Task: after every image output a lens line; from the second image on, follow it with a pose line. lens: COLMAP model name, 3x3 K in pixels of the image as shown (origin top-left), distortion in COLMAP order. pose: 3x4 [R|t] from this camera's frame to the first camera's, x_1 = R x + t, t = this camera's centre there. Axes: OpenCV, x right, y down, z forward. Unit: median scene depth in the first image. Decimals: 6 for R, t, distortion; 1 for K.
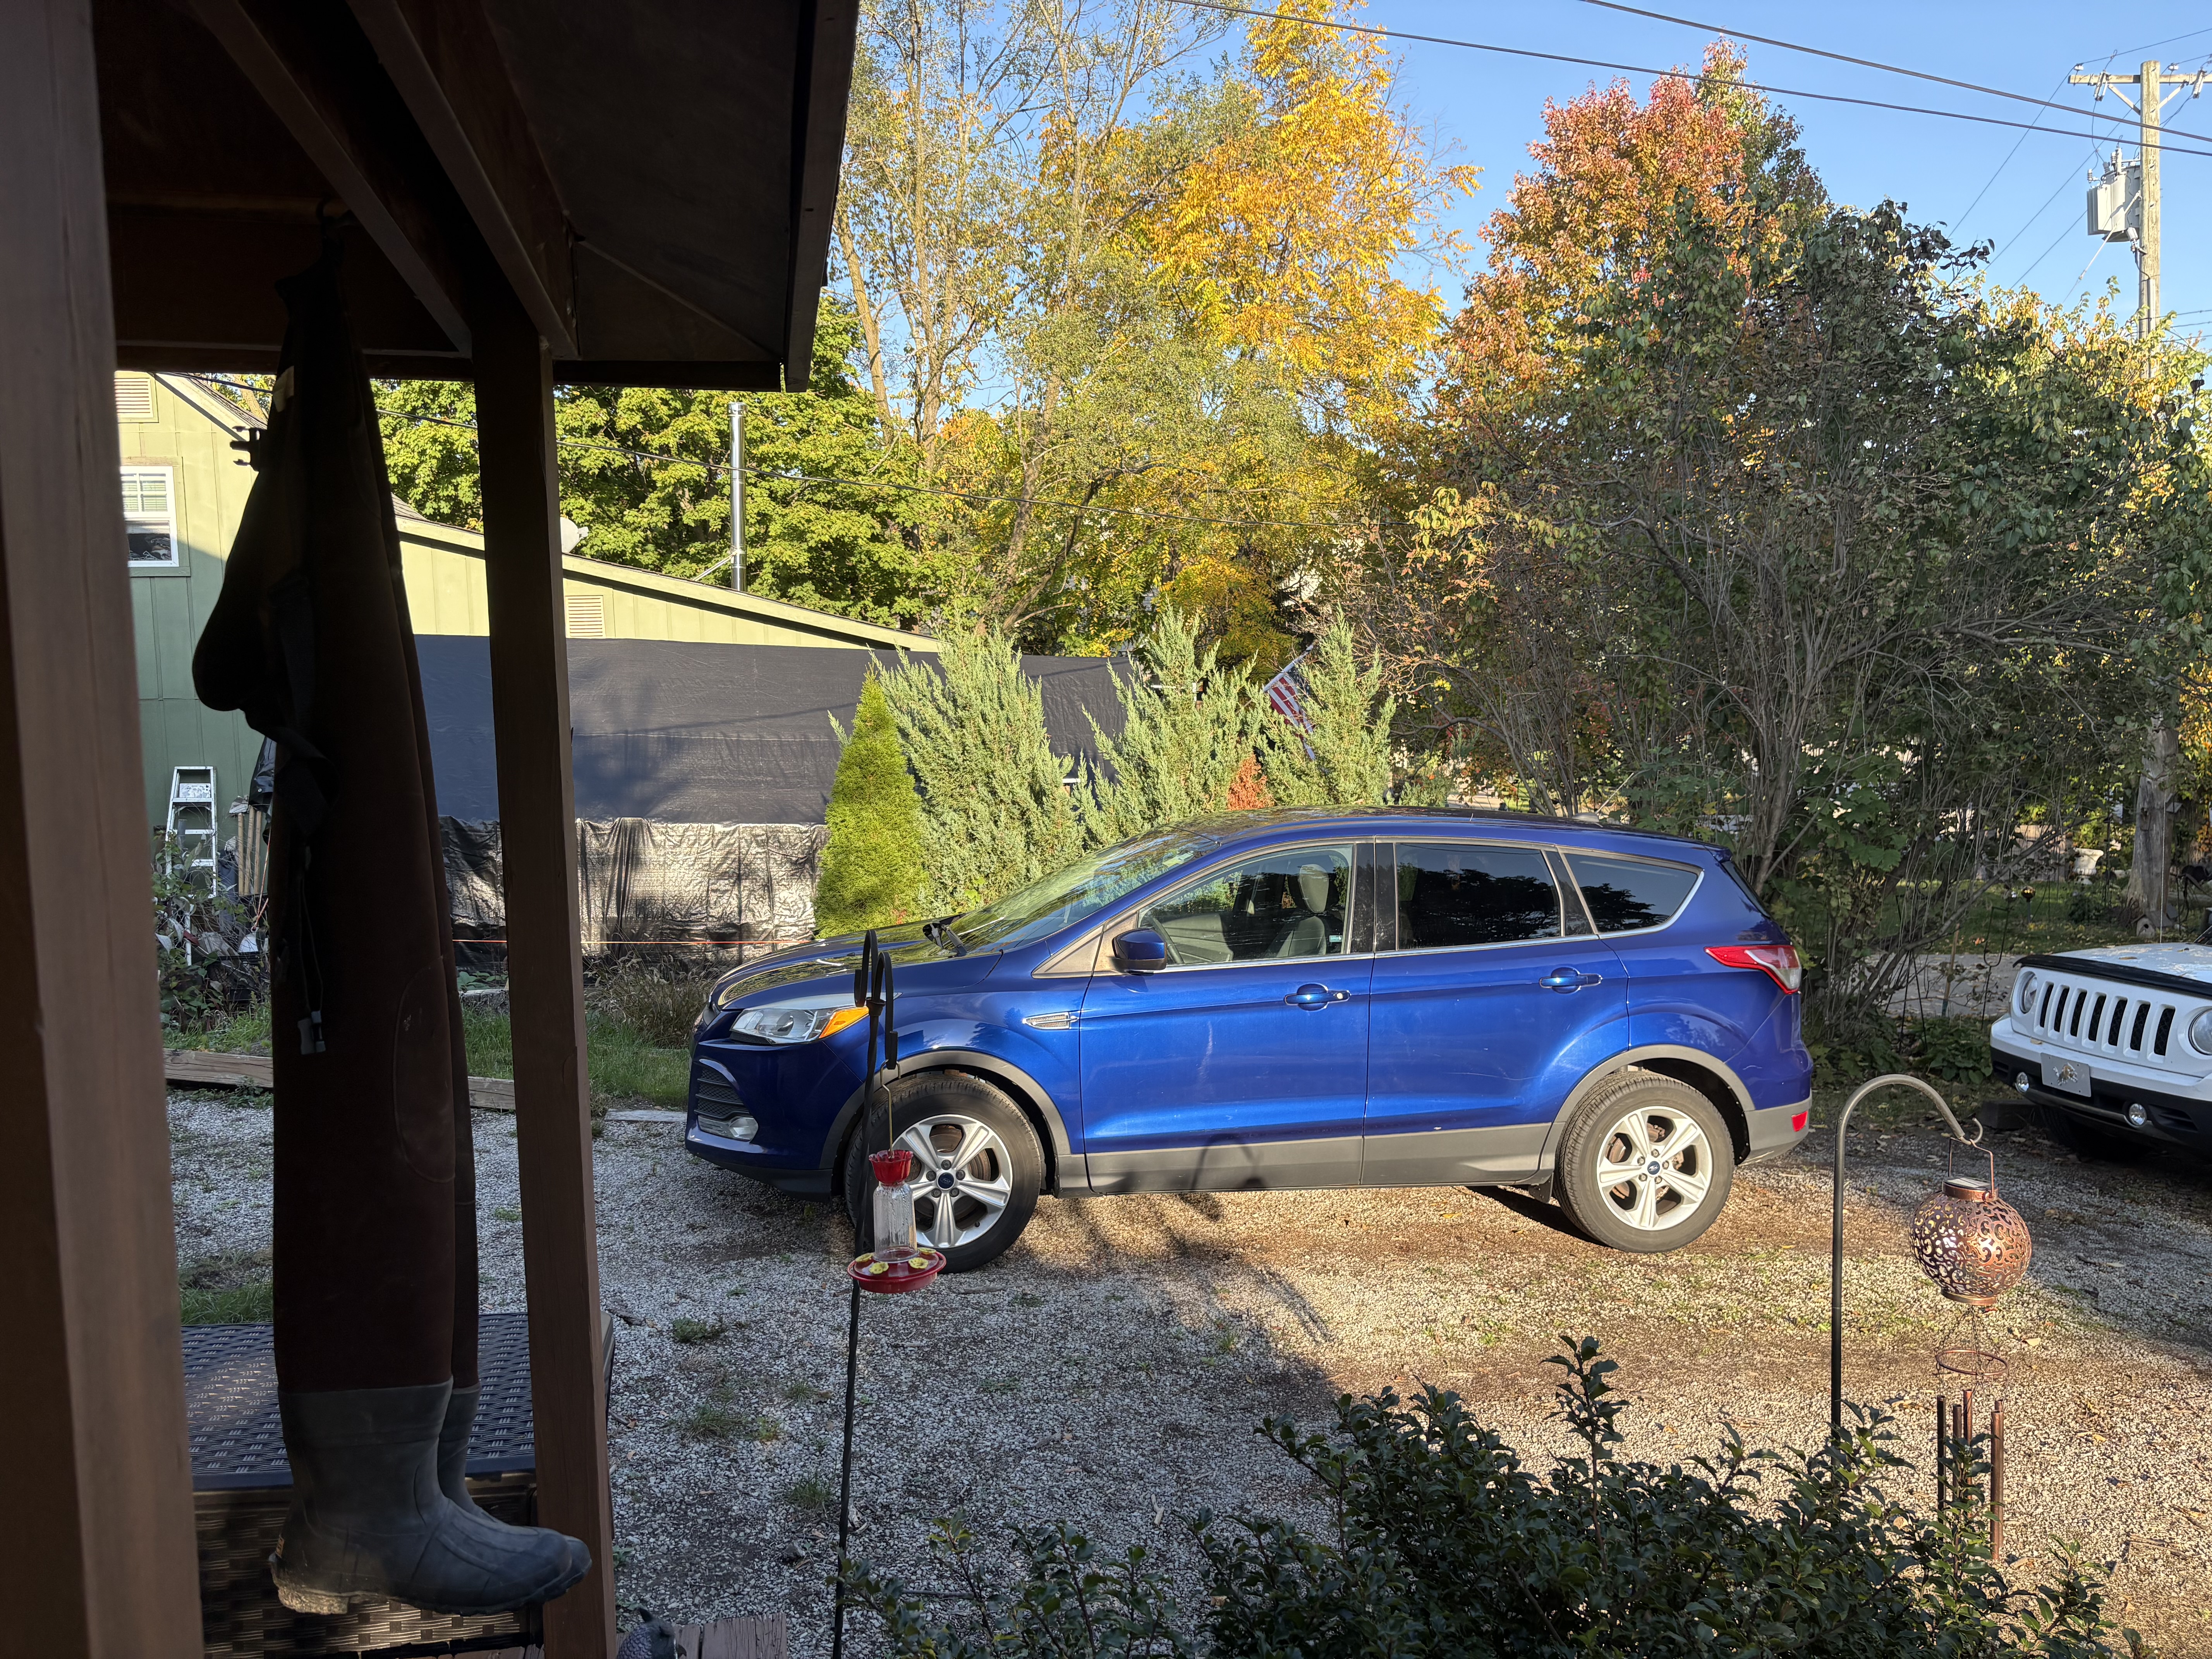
lens RADIAL K [[1696.7, 0, 1108.5], [0, 1696.7, 829.5], [0, 0, 1]] dist [0.031503, -0.033247]
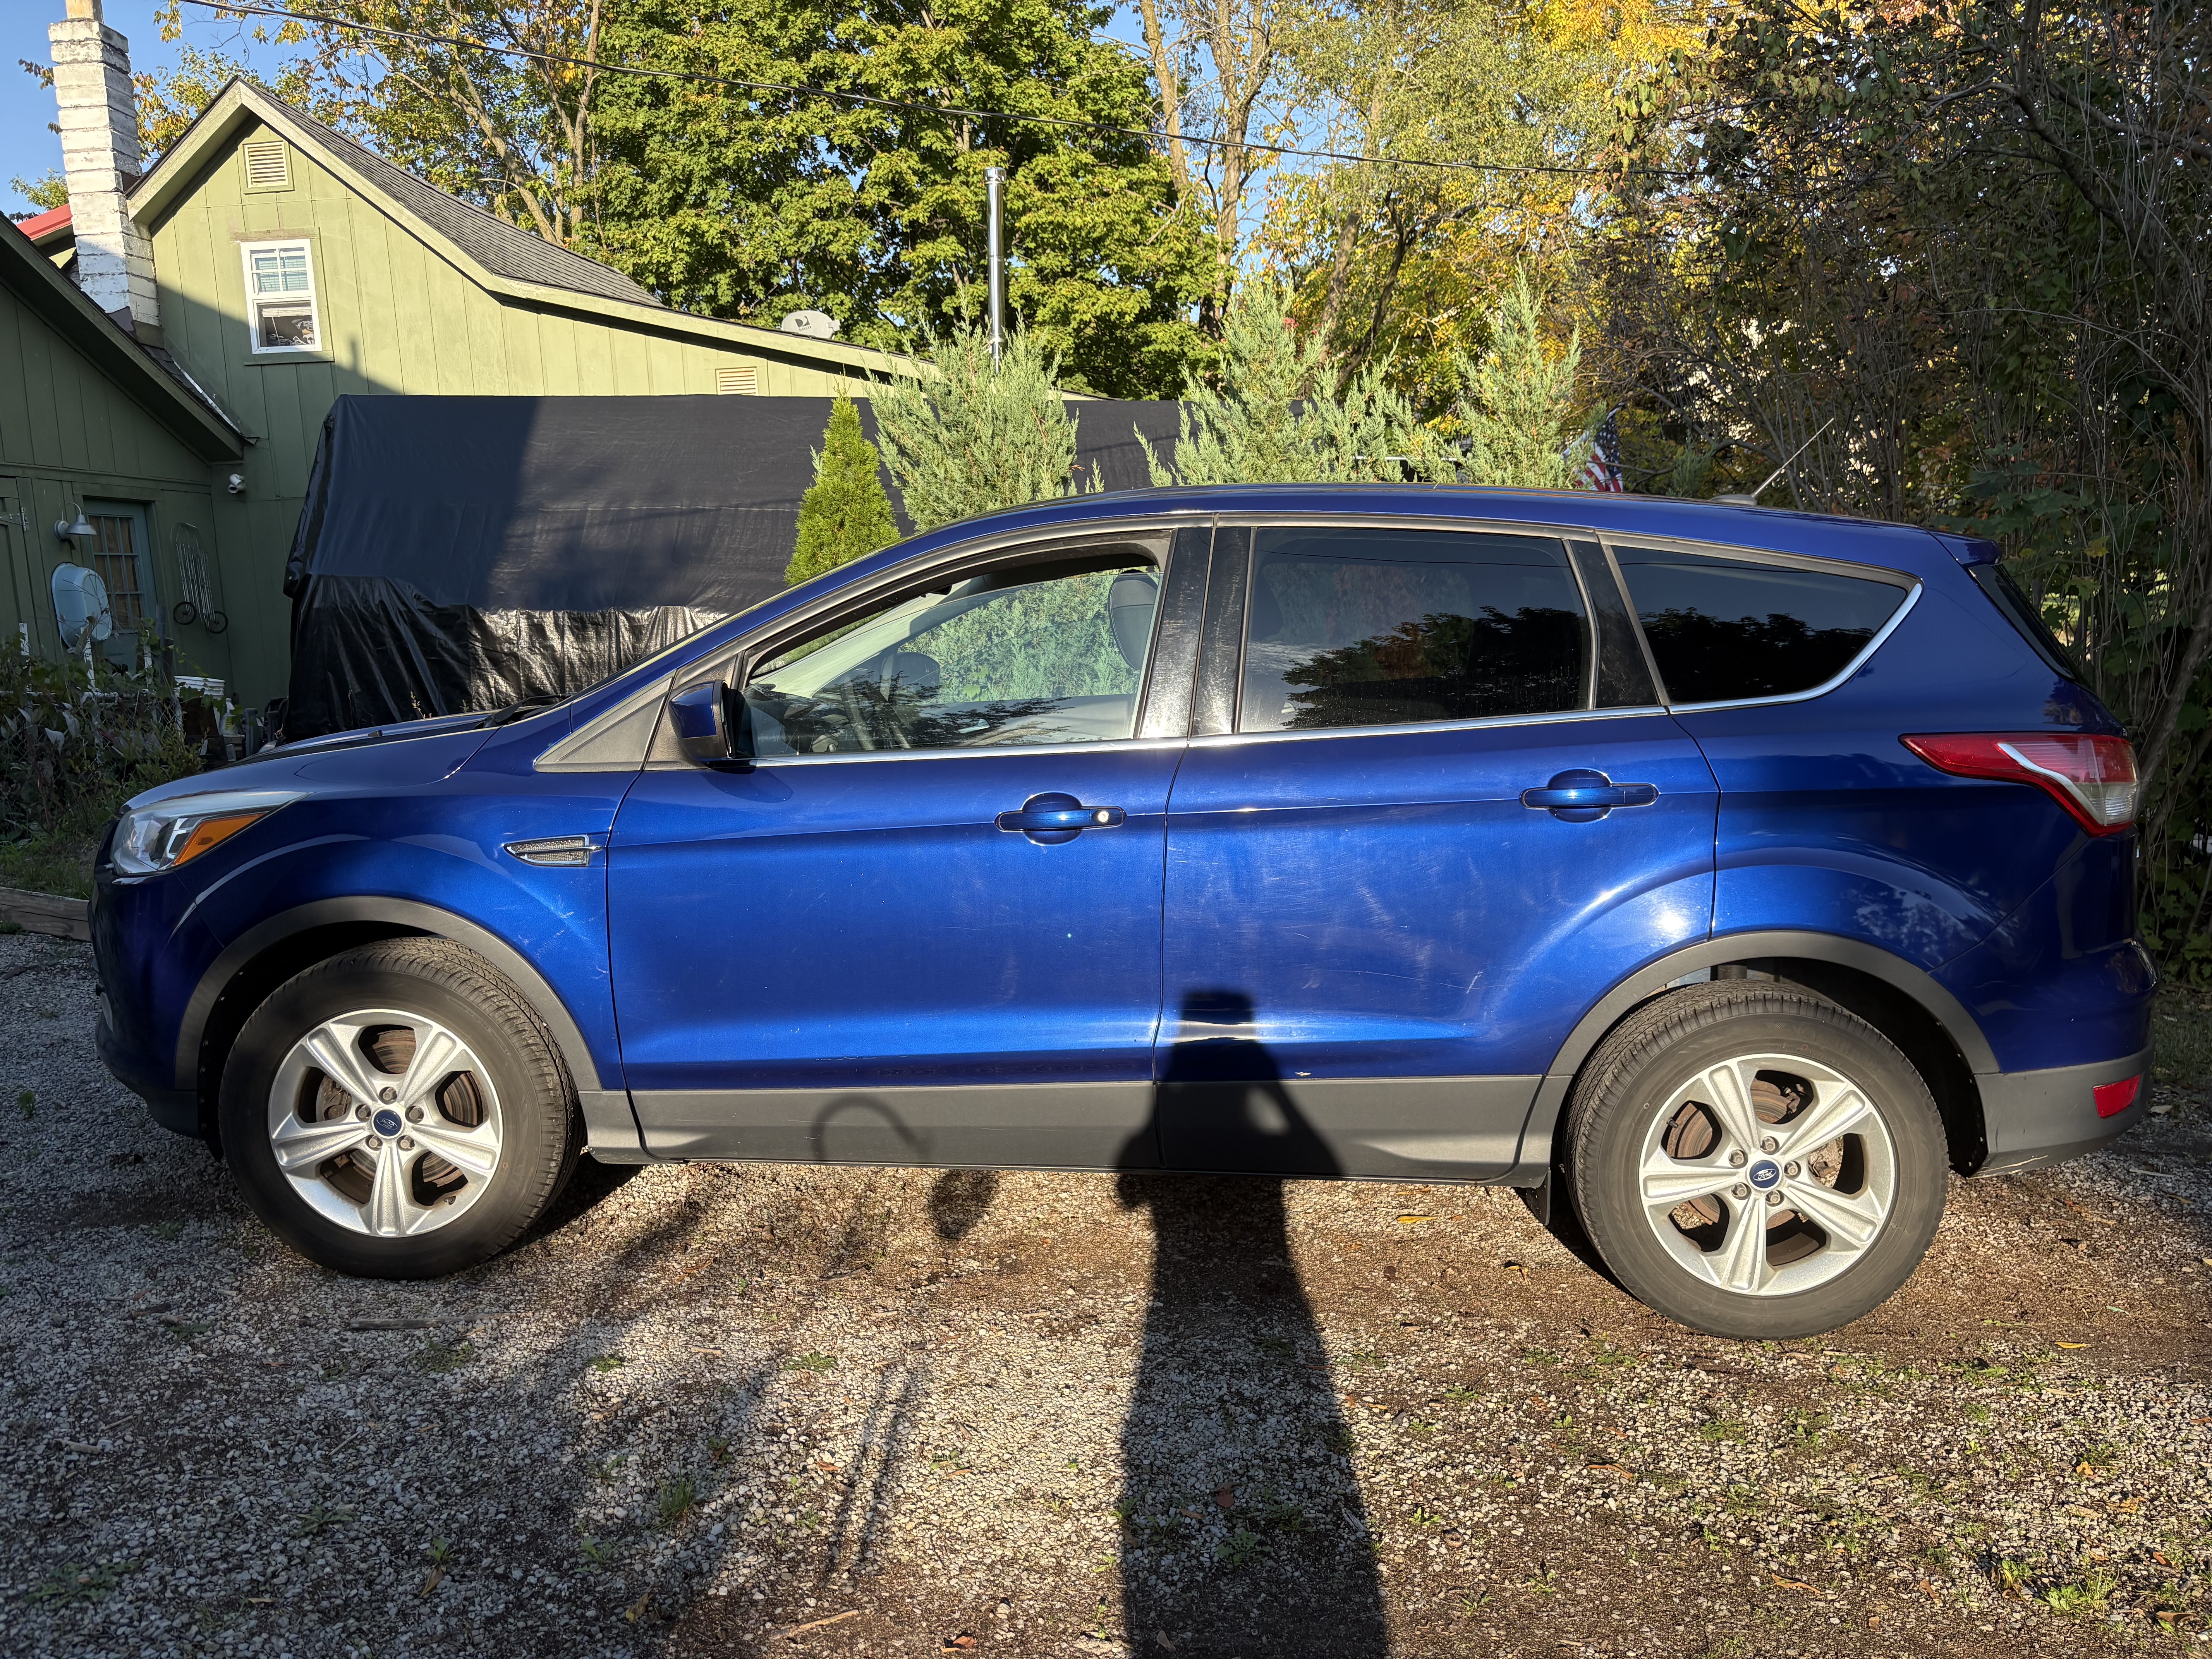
lens RADIAL K [[1696.7, 0, 1102.7], [0, 1696.7, 826.8], [0, 0, 1]] dist [0.031503, -0.033247]
pose [[0.966948, 0.021667, -0.254050, 0.255633], [0.000593, 0.996189, 0.087219, 0.053314], [0.254971, -0.084488, 0.963251, 0.475962]]
